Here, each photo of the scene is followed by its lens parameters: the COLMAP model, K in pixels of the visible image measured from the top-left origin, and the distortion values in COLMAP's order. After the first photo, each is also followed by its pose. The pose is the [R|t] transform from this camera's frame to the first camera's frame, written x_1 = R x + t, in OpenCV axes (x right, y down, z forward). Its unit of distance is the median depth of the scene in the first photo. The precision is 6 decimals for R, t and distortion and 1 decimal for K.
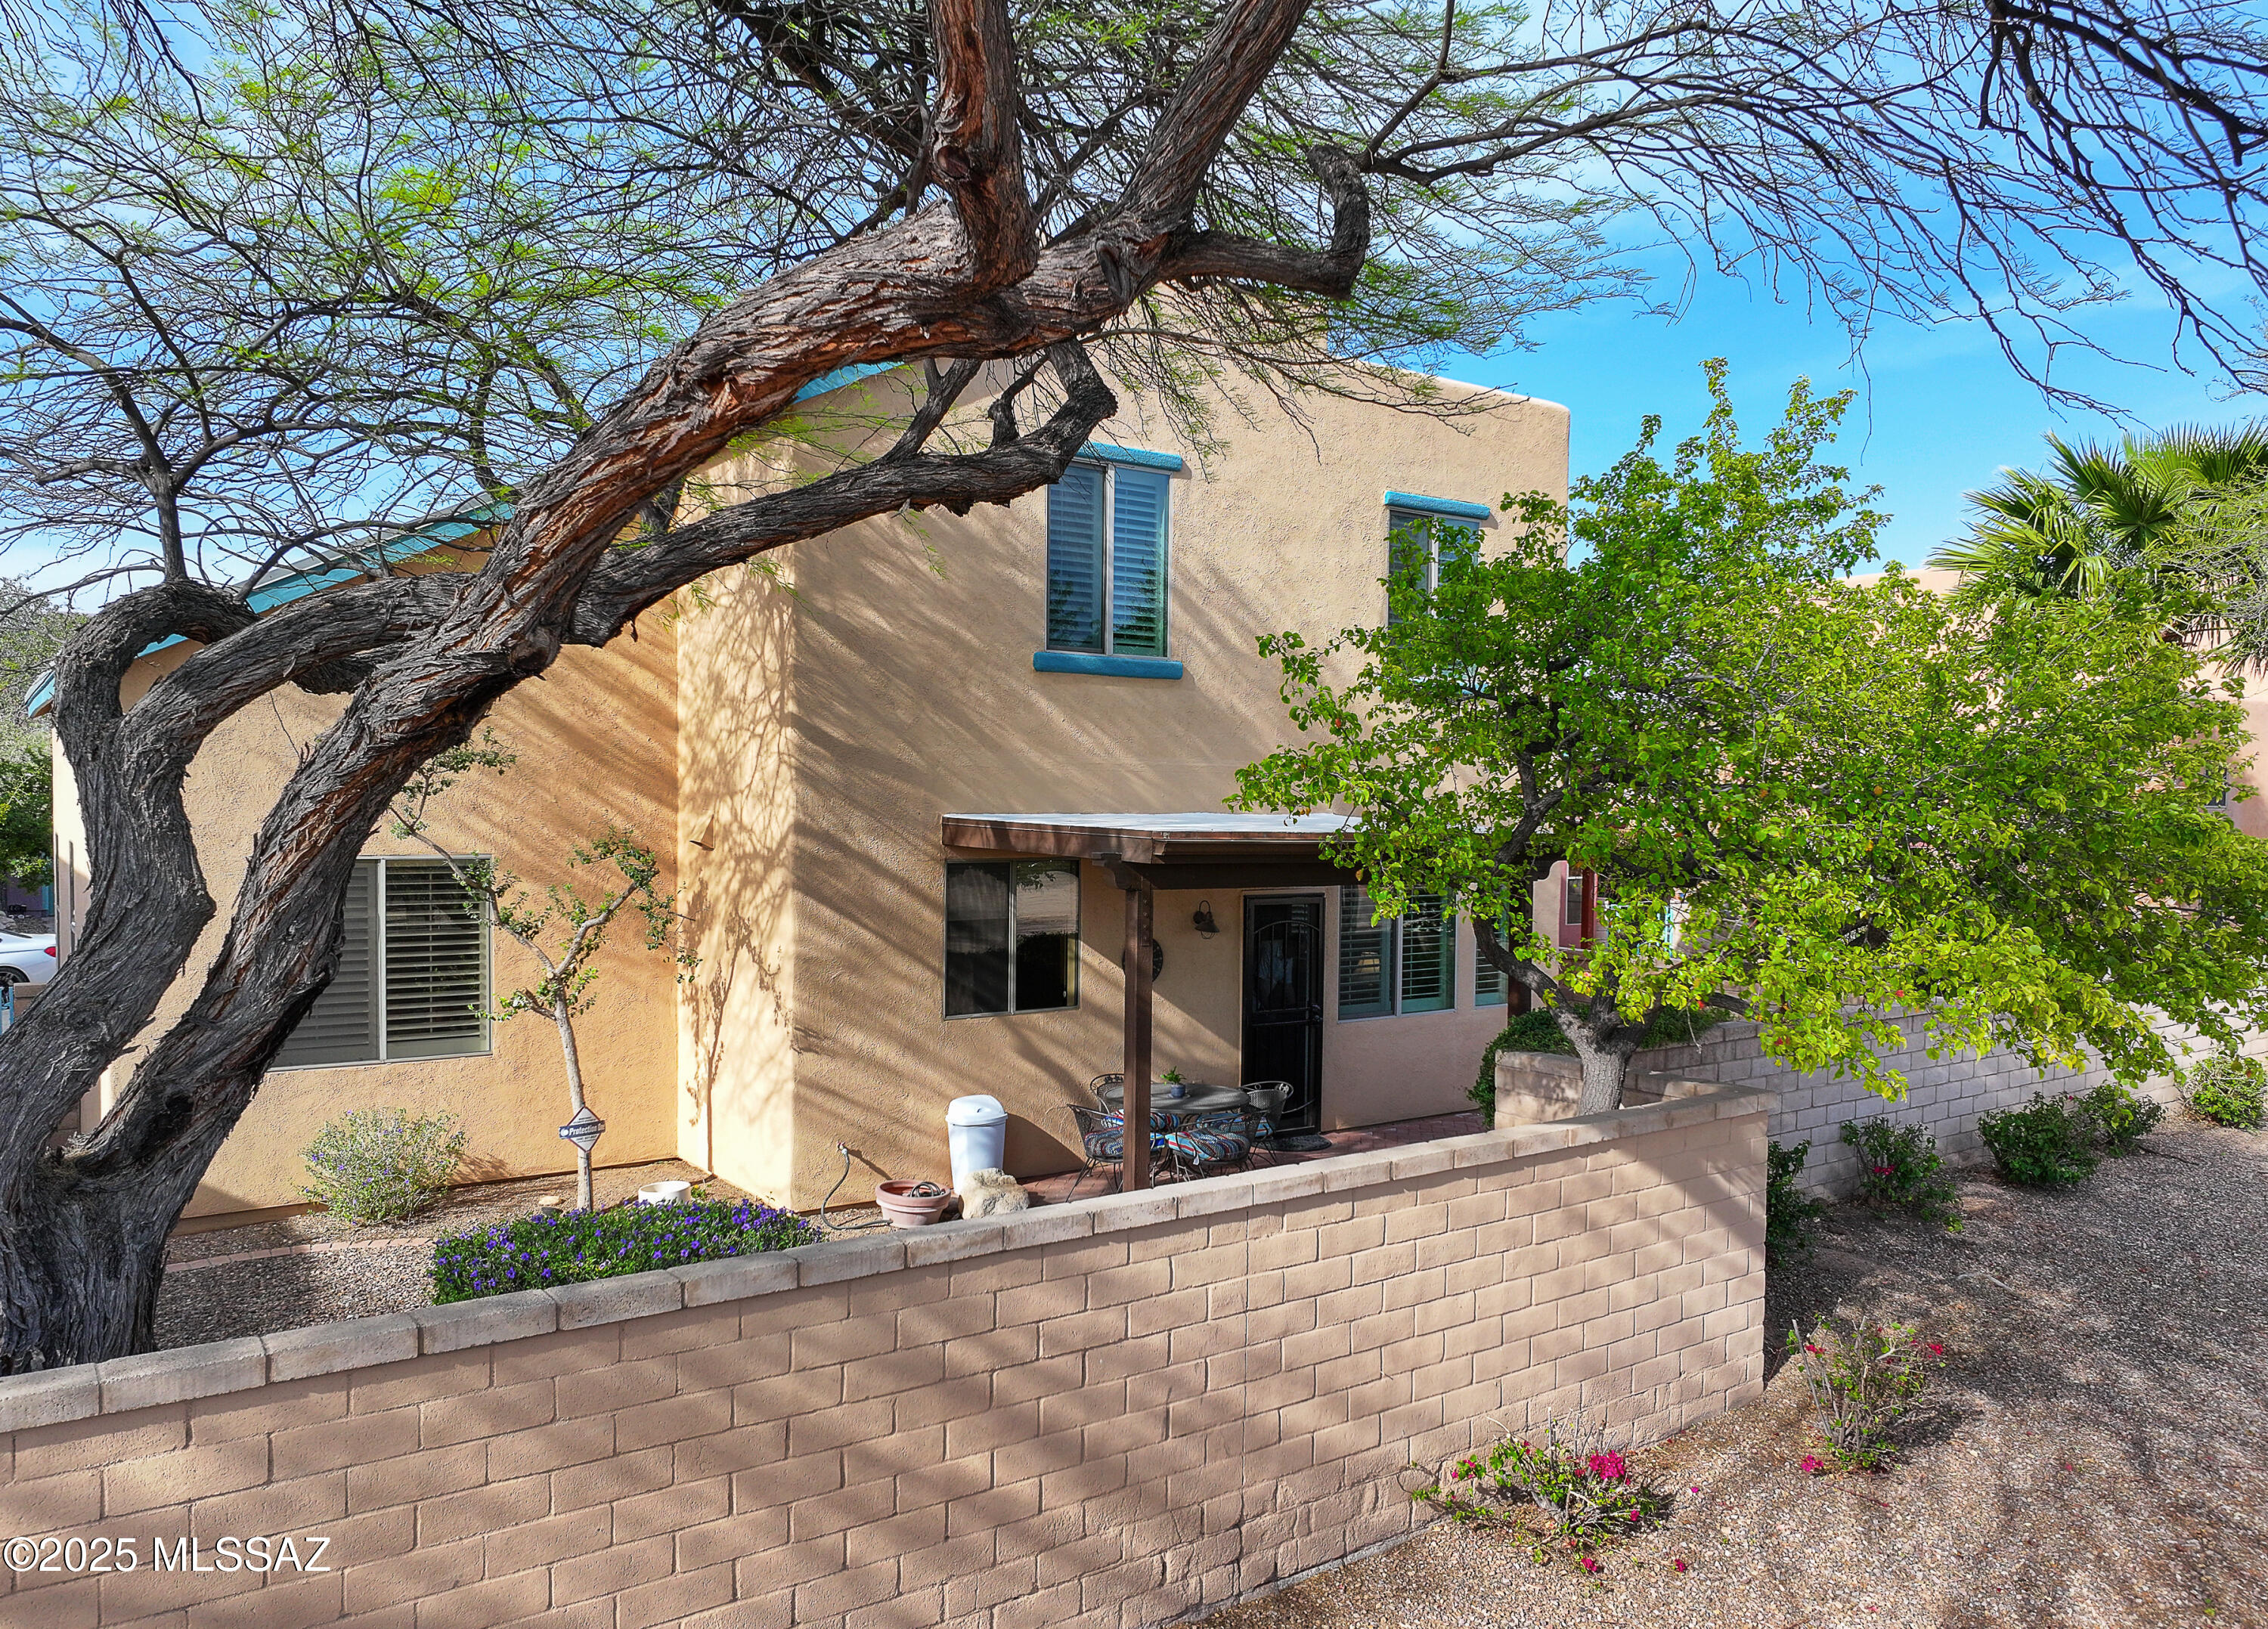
lens RADIAL K [[1646.1, 0, 1129.6], [0, 1646.1, 870.8], [0, 0, 1]] dist [0.014263, 0.000490]
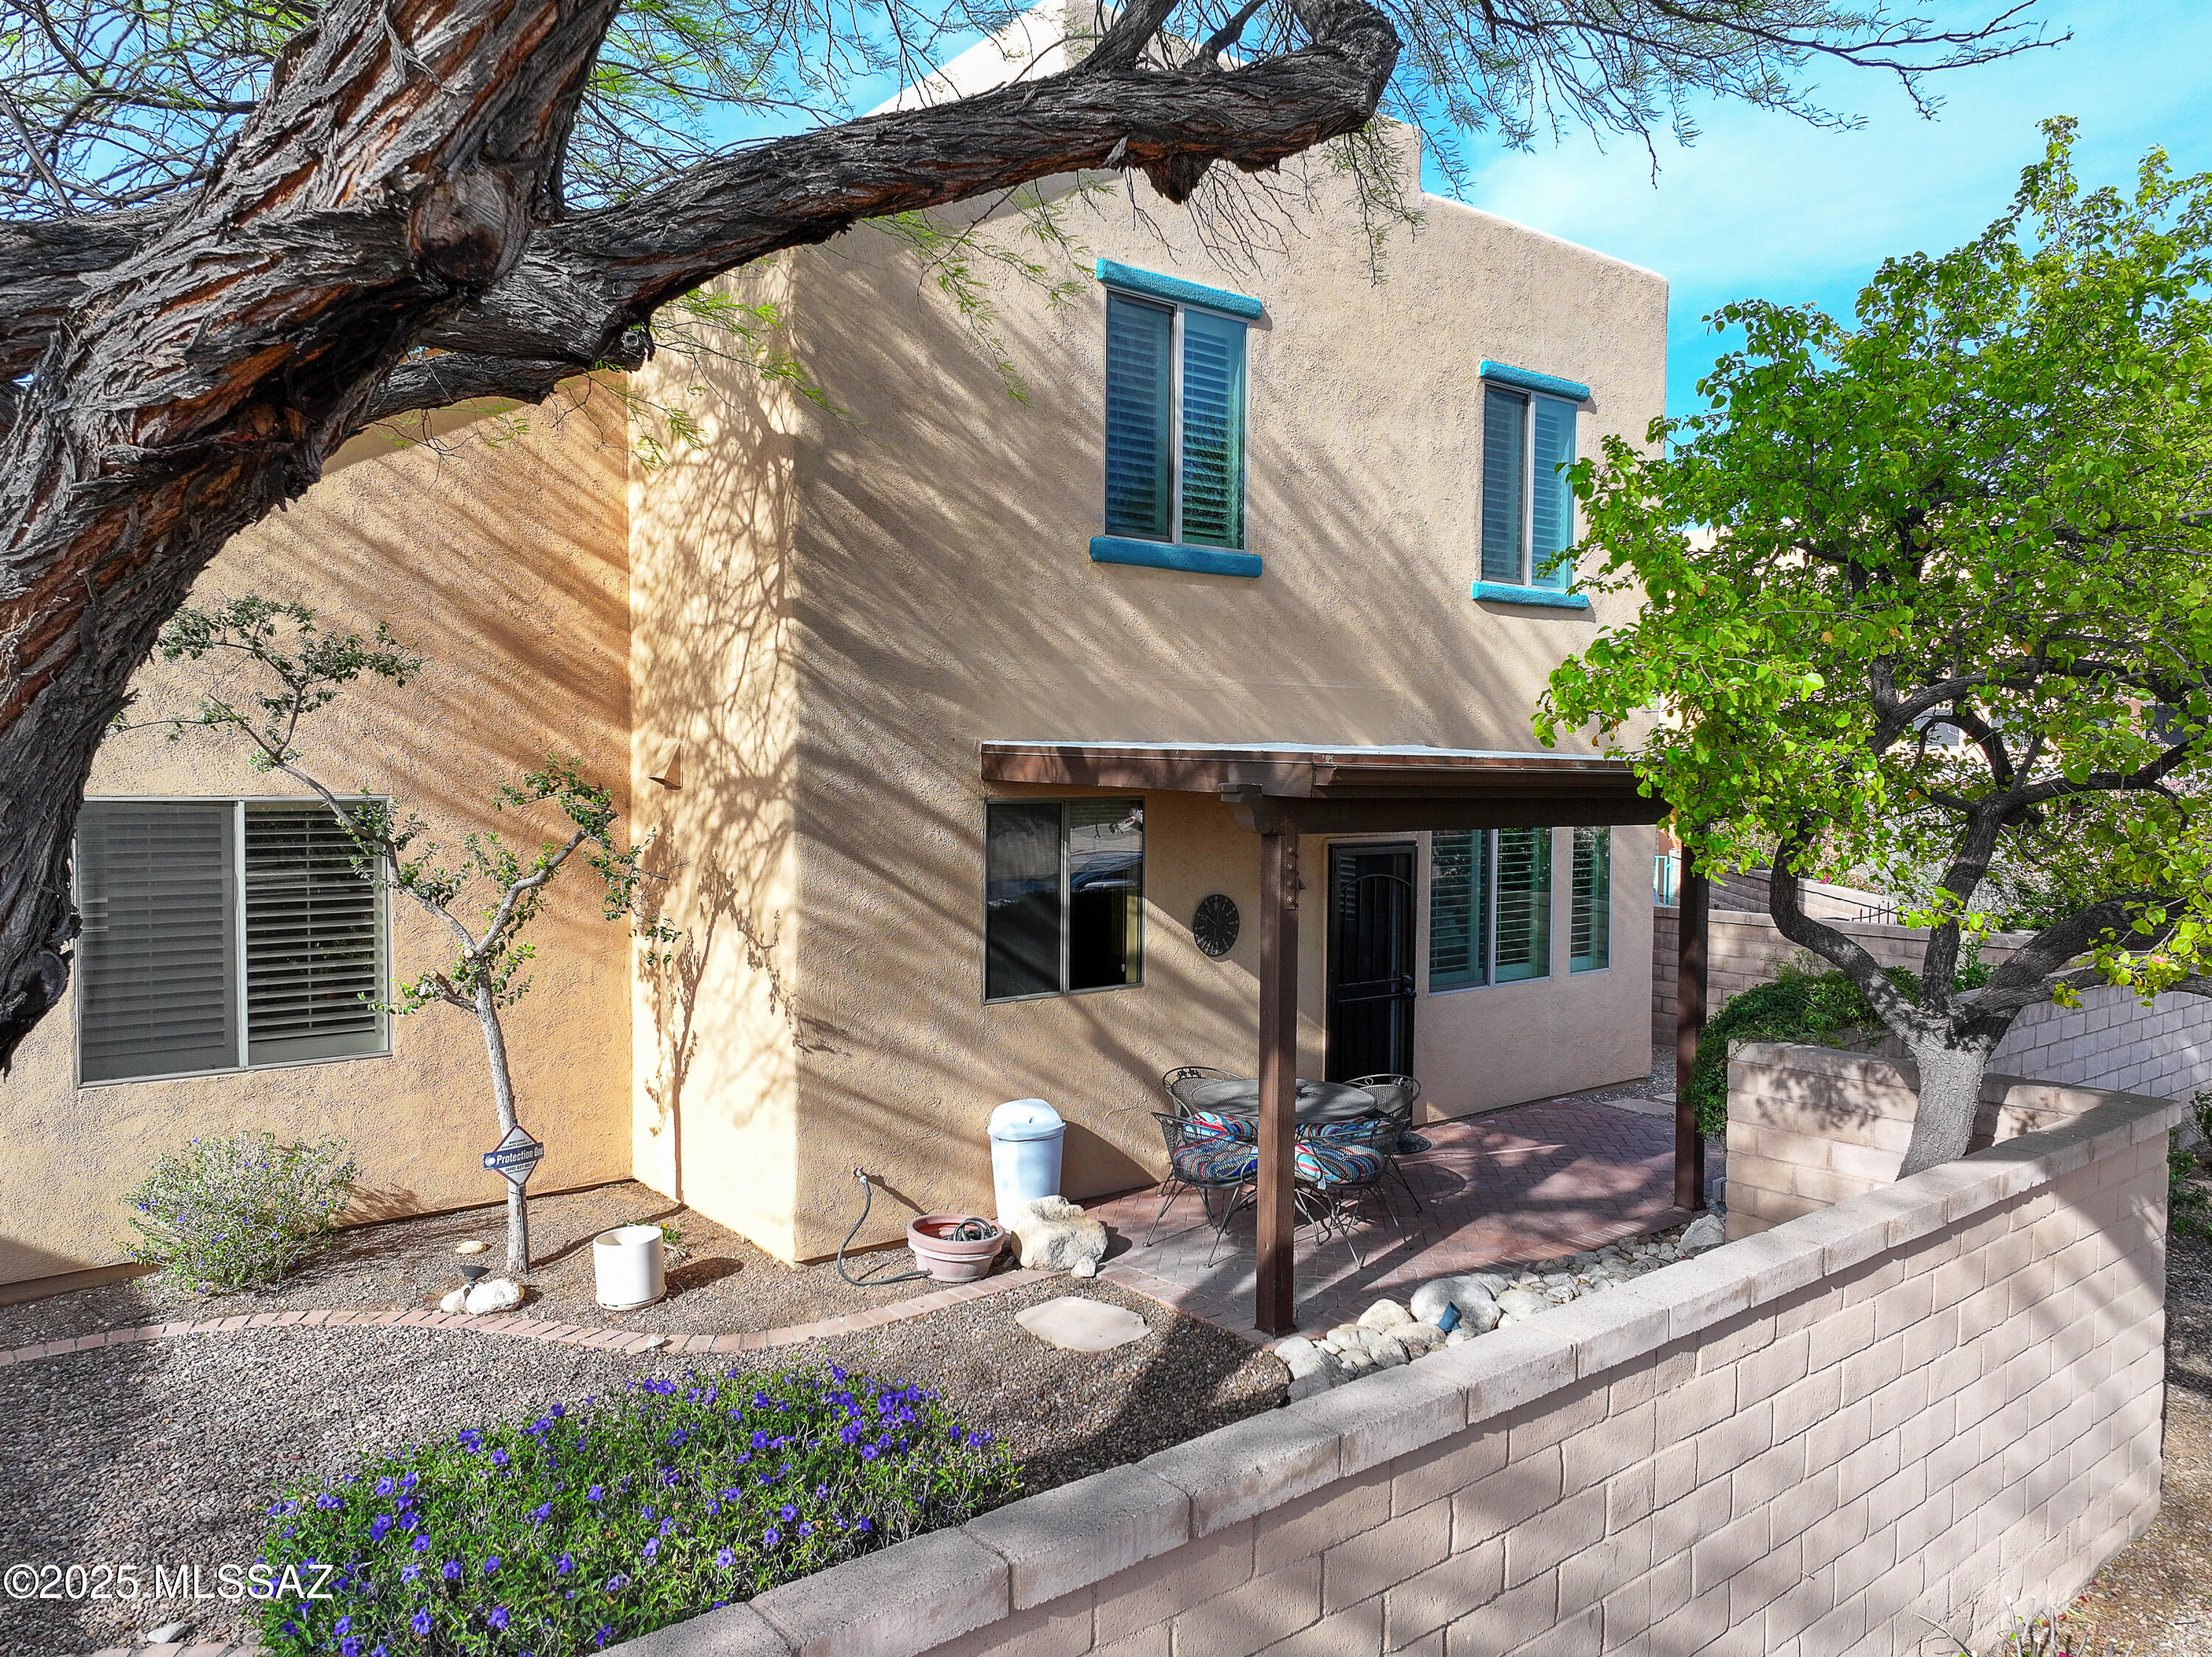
lens RADIAL K [[1540.3, 0, 1106.0], [0, 1540.3, 828.5], [0, 0, 1]] dist [-0.018795, 0.040631]
pose [[0.997974, -0.006173, 0.063315, -0.104351], [0.006173, 0.999981, 0.000198, 0.007937], [-0.063315, 0.000194, 0.997994, 0.278825]]
